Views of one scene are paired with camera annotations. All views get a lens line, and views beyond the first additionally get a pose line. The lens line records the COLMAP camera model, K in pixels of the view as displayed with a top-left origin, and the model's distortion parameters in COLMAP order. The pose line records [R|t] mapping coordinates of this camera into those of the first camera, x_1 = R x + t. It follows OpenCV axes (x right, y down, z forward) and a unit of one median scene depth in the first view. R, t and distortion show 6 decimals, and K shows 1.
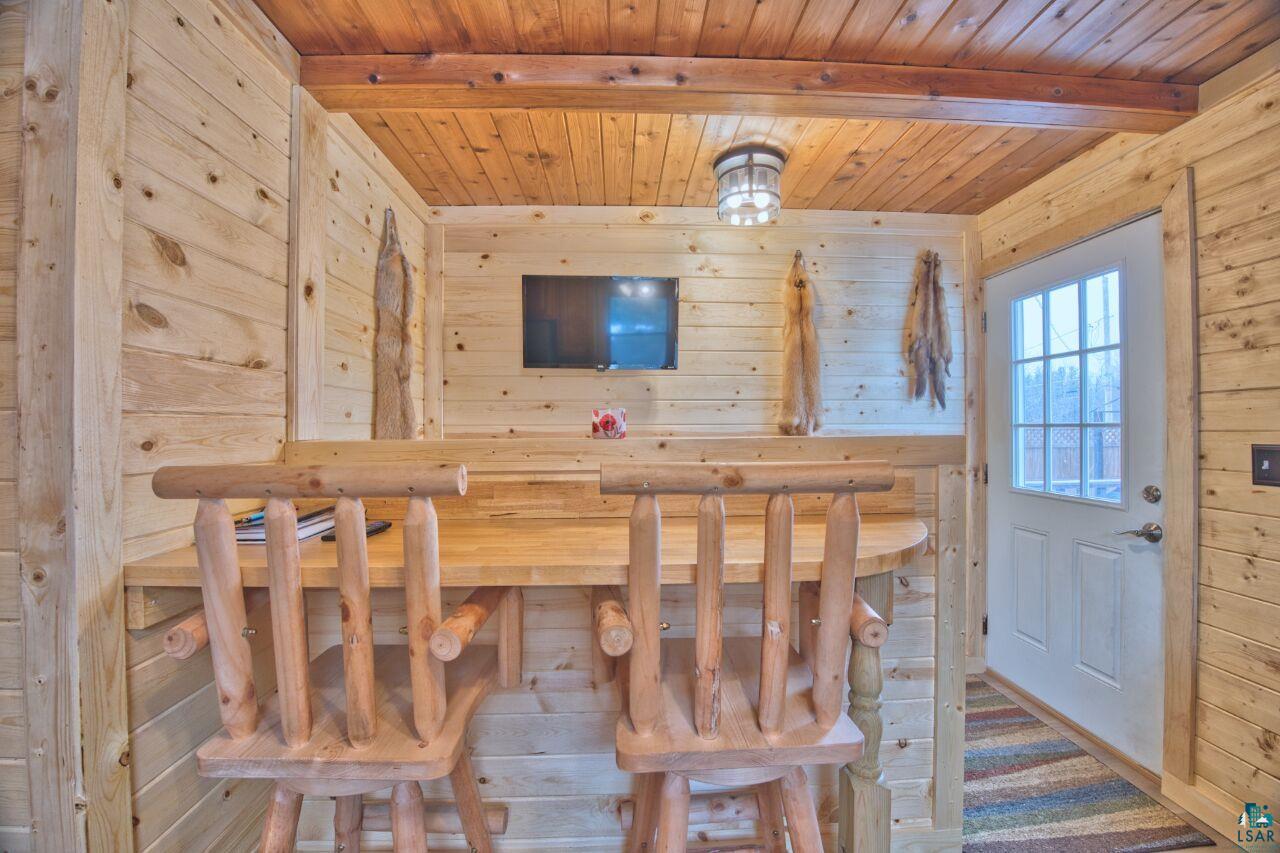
lens RADIAL K [[514.7, 0, 644.8], [0, 514.7, 427.8], [0, 0, 1]] dist [-0.029775, -0.001524]
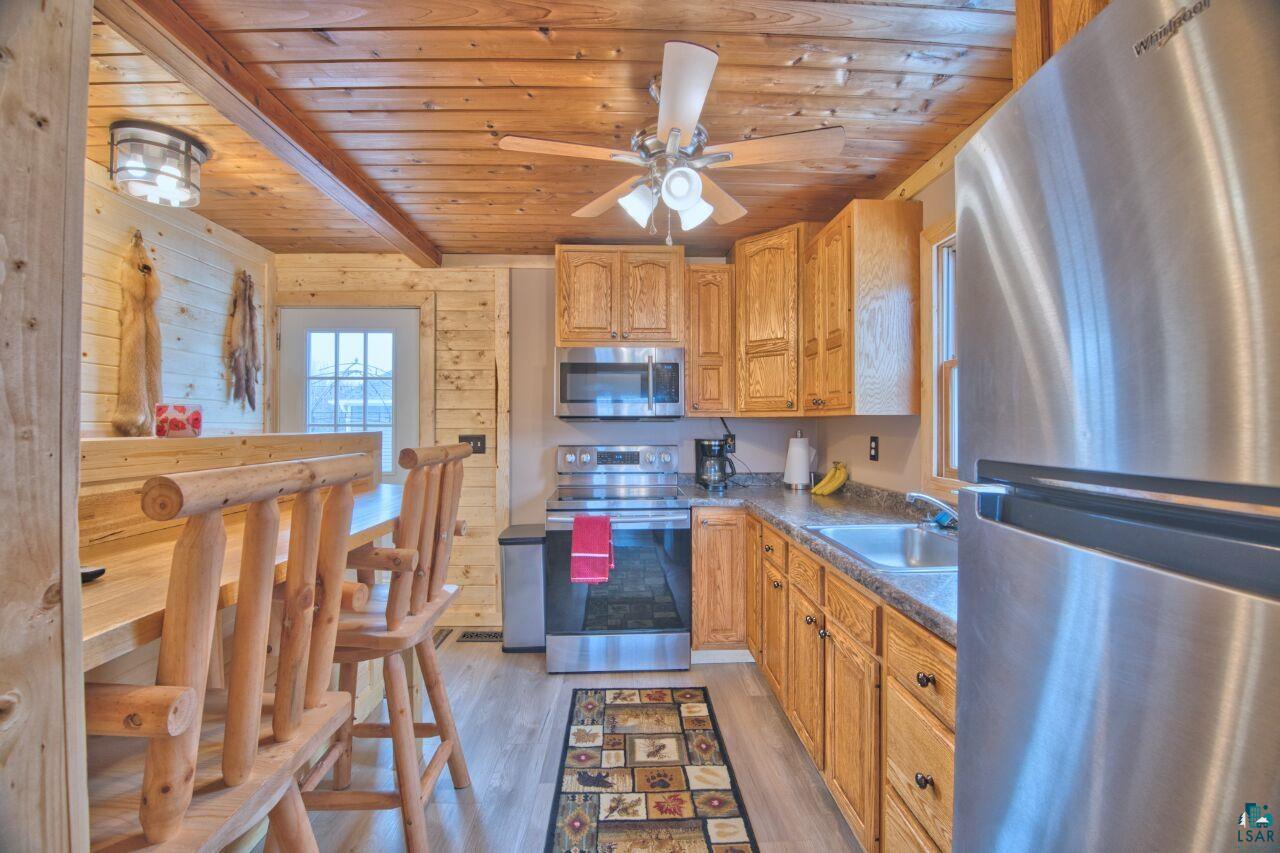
lens RADIAL K [[514.7, 0, 641.2], [0, 514.7, 424.8], [0, 0, 1]] dist [-0.029775, -0.001524]
pose [[0.020669, 0.007705, 0.999757, -0.741912], [-0.001459, 0.999969, -0.007676, 0.004309], [-0.999785, -0.001300, 0.020679, 0.120077]]
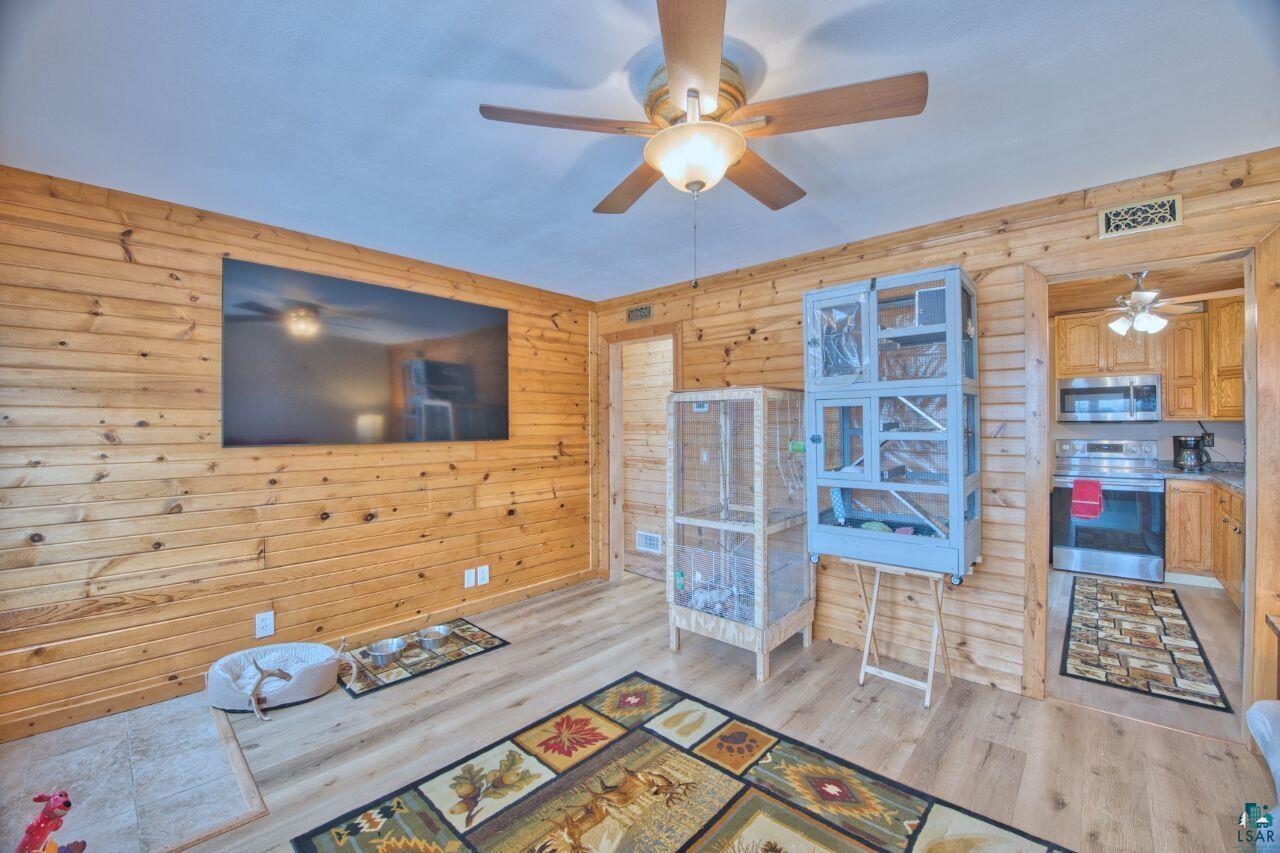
lens RADIAL K [[514.7, 0, 660.7], [0, 514.7, 425.2], [0, 0, 1]] dist [-0.029775, -0.001524]
pose [[0.695775, 0.006075, 0.718234, -2.343555], [-0.002611, 0.999979, -0.005929, 0.006912], [-0.718255, 0.002250, 0.695777, 0.079822]]
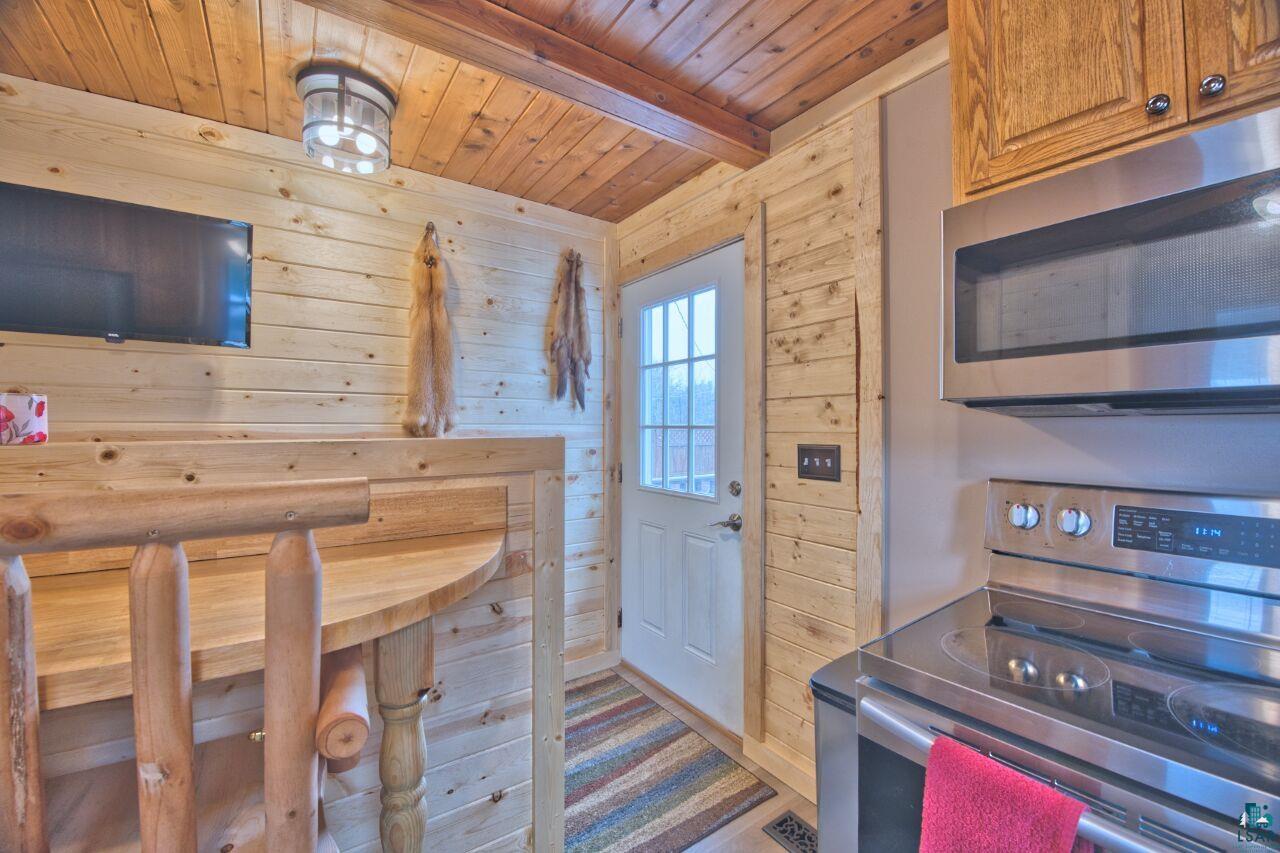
lens RADIAL K [[514.7, 0, 634.7], [0, 514.7, 429.7], [0, 0, 1]] dist [-0.029775, -0.001524]
pose [[0.853914, 0.004159, 0.520397, 0.197353], [-0.006194, 0.999978, 0.002173, -0.001184], [-0.520377, -0.005079, 0.853921, 0.111347]]
